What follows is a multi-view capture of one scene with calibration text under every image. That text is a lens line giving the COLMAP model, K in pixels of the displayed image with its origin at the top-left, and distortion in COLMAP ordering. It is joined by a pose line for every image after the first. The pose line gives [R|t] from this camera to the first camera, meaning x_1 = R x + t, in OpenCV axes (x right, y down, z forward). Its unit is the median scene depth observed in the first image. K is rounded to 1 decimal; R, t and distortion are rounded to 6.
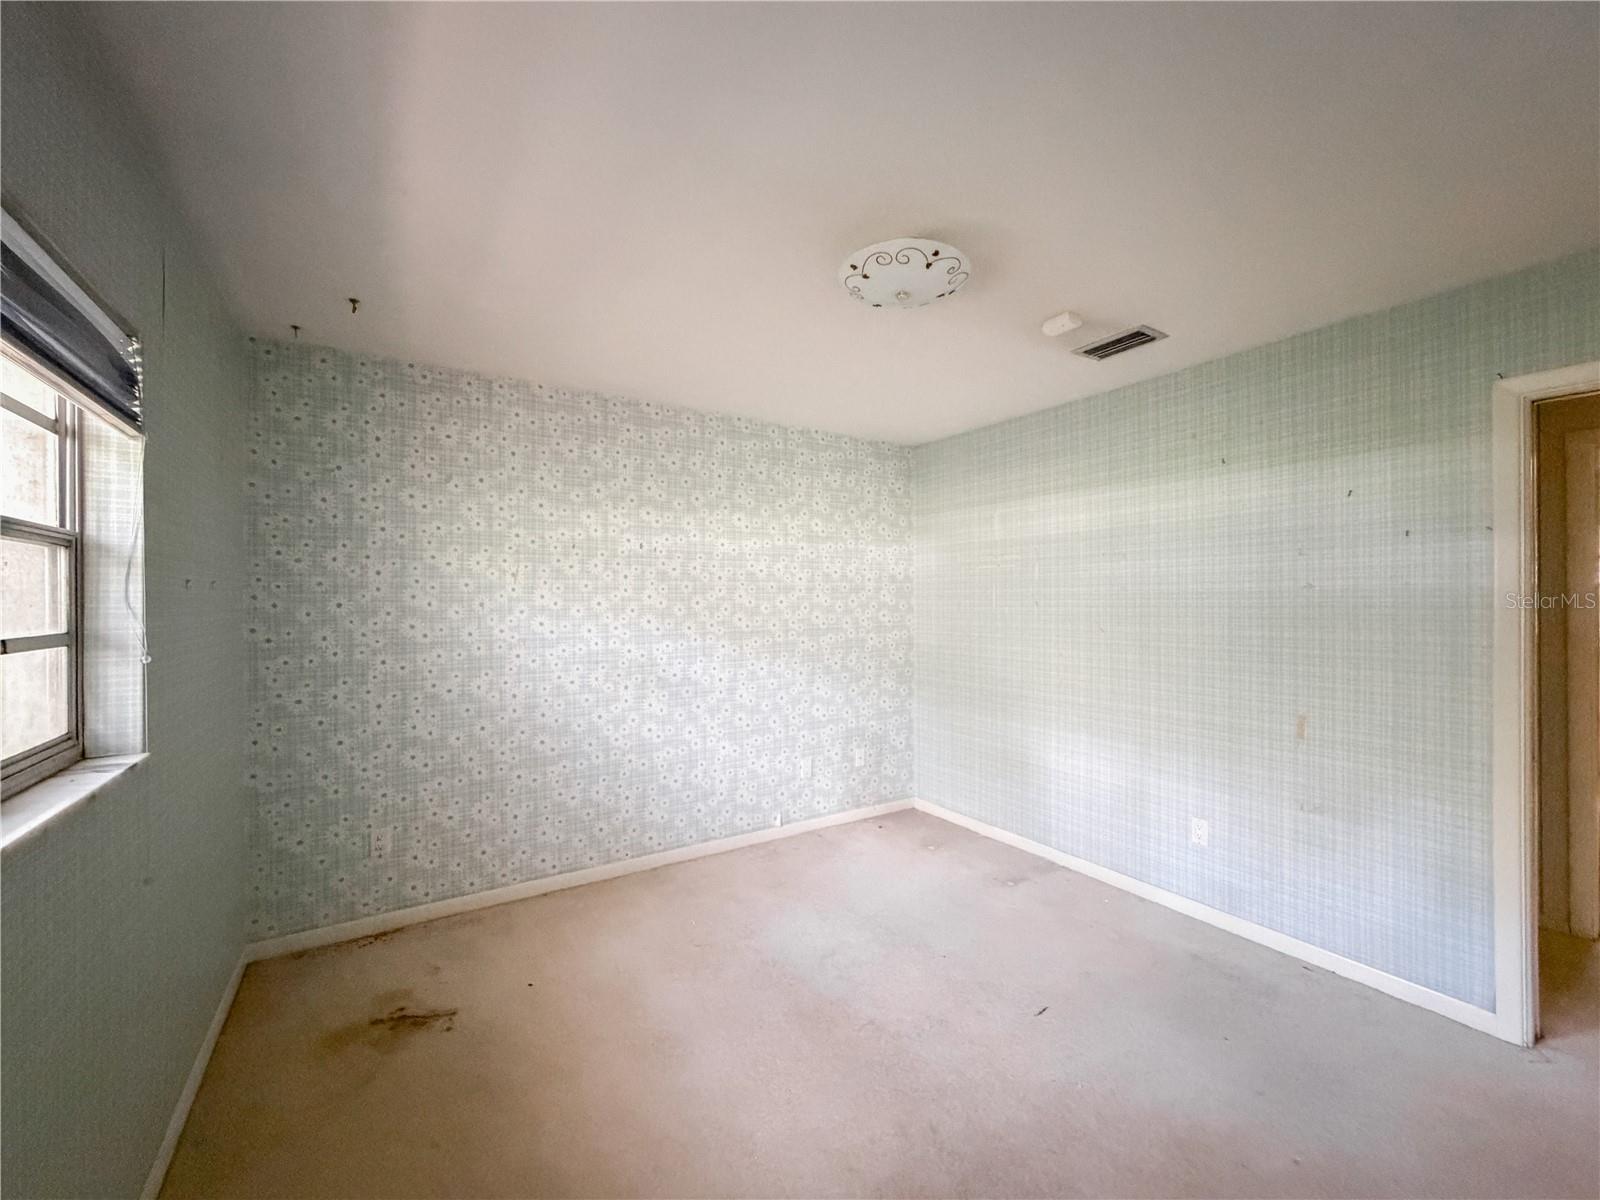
lens RADIAL K [[640.3, 0, 795.4], [0, 640.3, 601.7], [0, 0, 1]] dist [-0.000171, 0.000324]
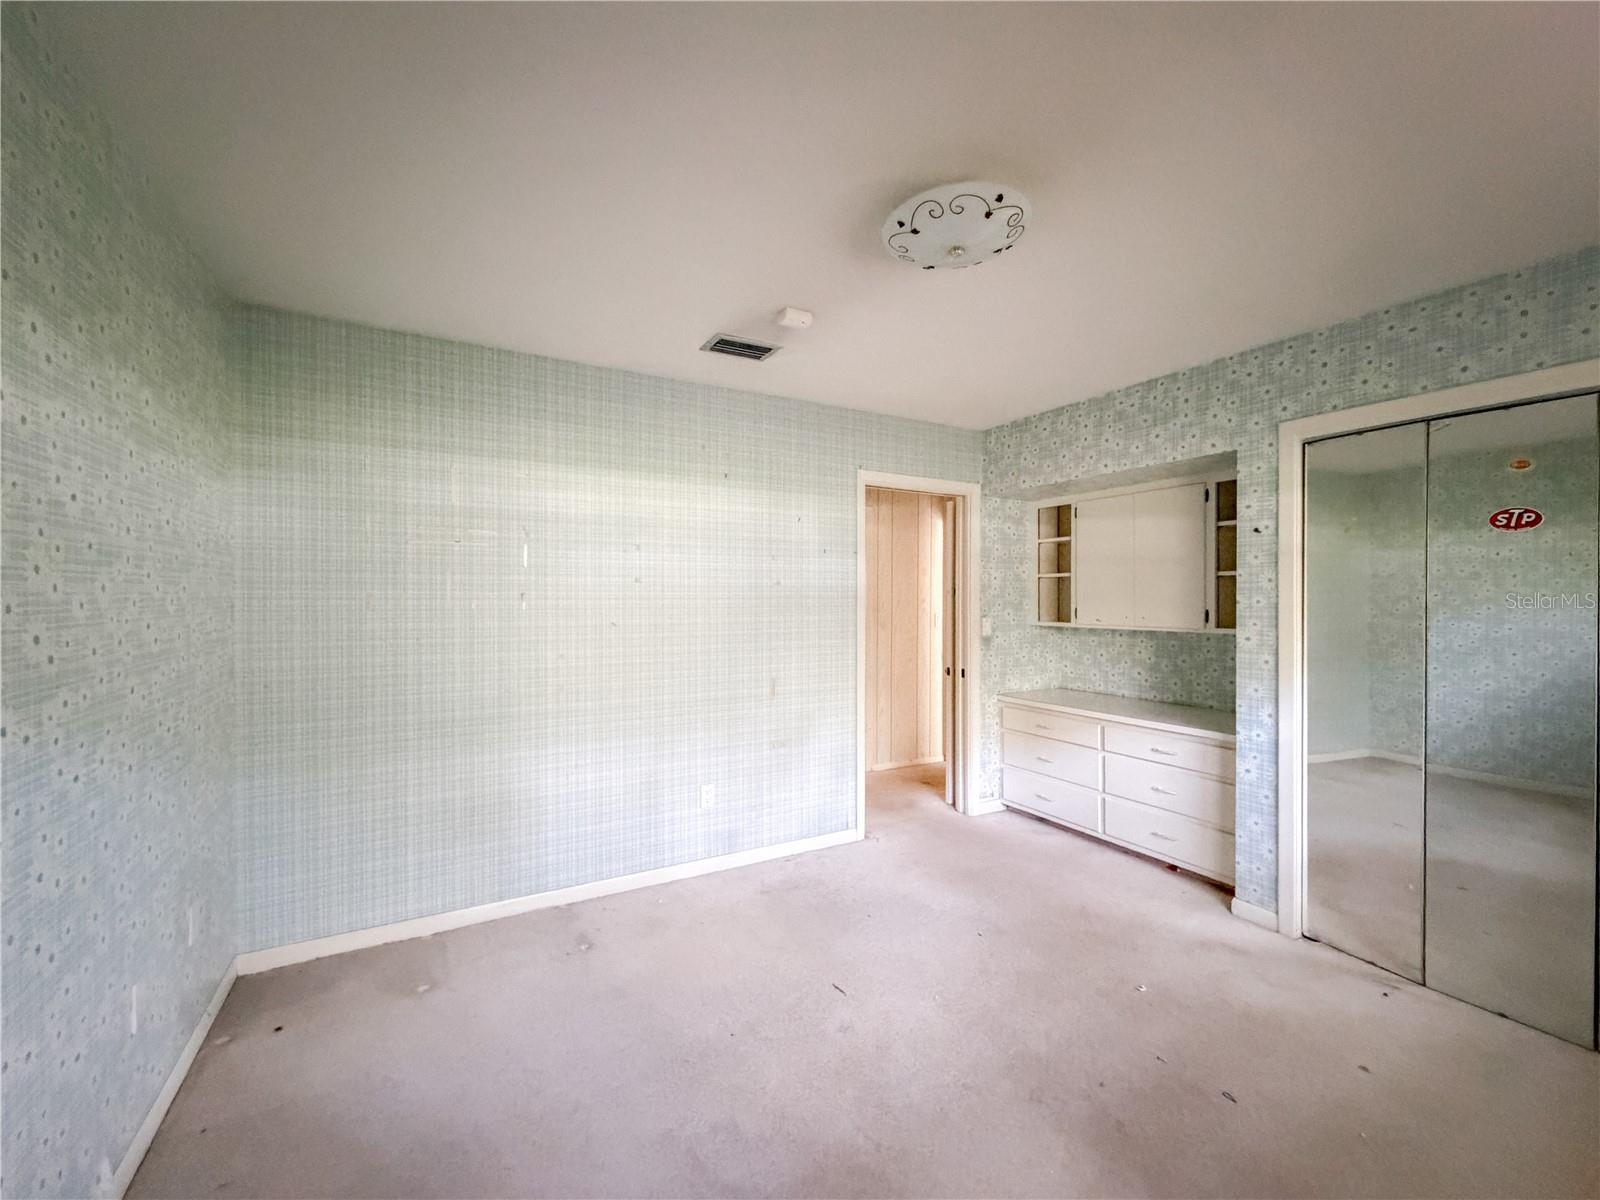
lens RADIAL K [[640.3, 0, 794.8], [0, 640.3, 600.1], [0, 0, 1]] dist [-0.000171, 0.000324]
pose [[0.061540, -0.004215, 0.998096, -0.528227], [-0.002452, 0.999987, 0.004374, 0.005742], [-0.998102, -0.002716, 0.061529, 0.829541]]
